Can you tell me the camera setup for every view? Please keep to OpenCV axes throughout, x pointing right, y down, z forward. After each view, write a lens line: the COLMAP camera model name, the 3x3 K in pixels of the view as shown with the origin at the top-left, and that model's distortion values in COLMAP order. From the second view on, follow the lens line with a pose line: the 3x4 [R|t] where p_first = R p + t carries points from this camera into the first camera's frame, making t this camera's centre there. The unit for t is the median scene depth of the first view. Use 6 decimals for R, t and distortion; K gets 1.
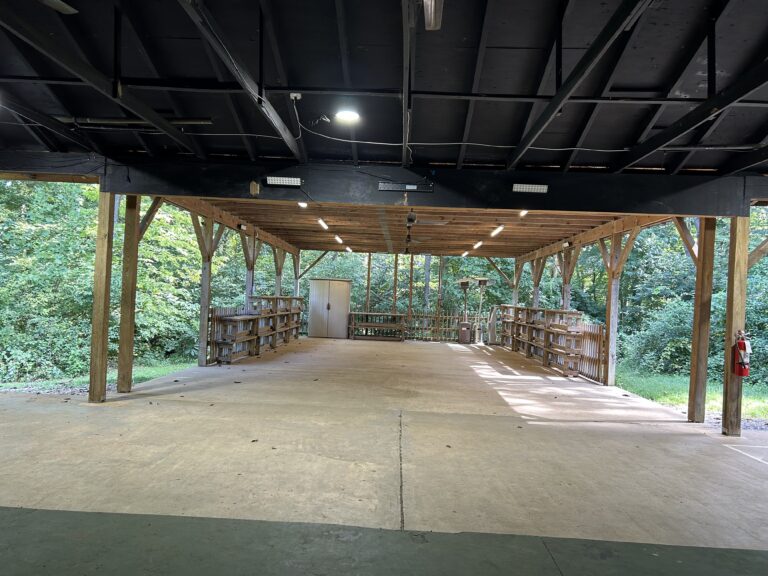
lens RADIAL K [[456.3, 0, 387.6], [0, 456.3, 288.5], [0, 0, 1]] dist [-0.010276, -0.001342]
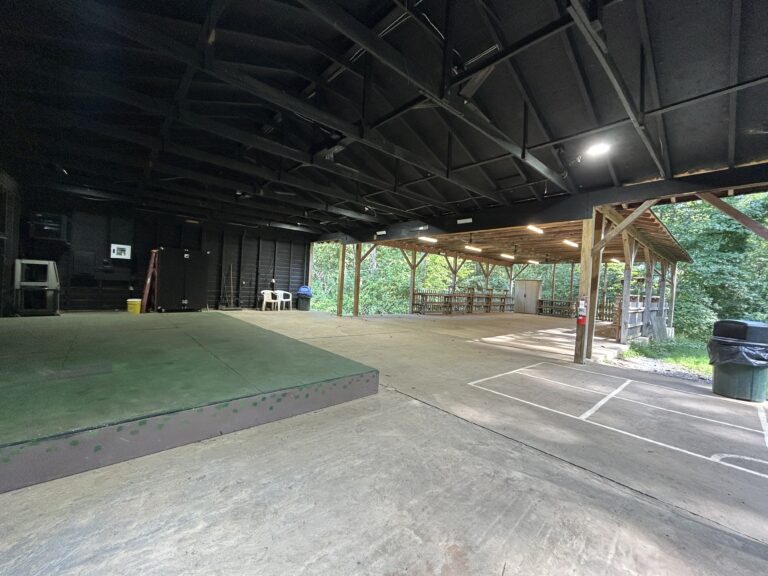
lens RADIAL K [[311.2, 0, 382.2], [0, 311.2, 289.7], [0, 0, 1]] dist [0.003018, 0.000141]
pose [[0.689059, 0.005521, -0.724684, 1.040425], [-0.003757, 0.999985, 0.004046, 0.072872], [0.724696, -0.000065, 0.689069, -0.189217]]
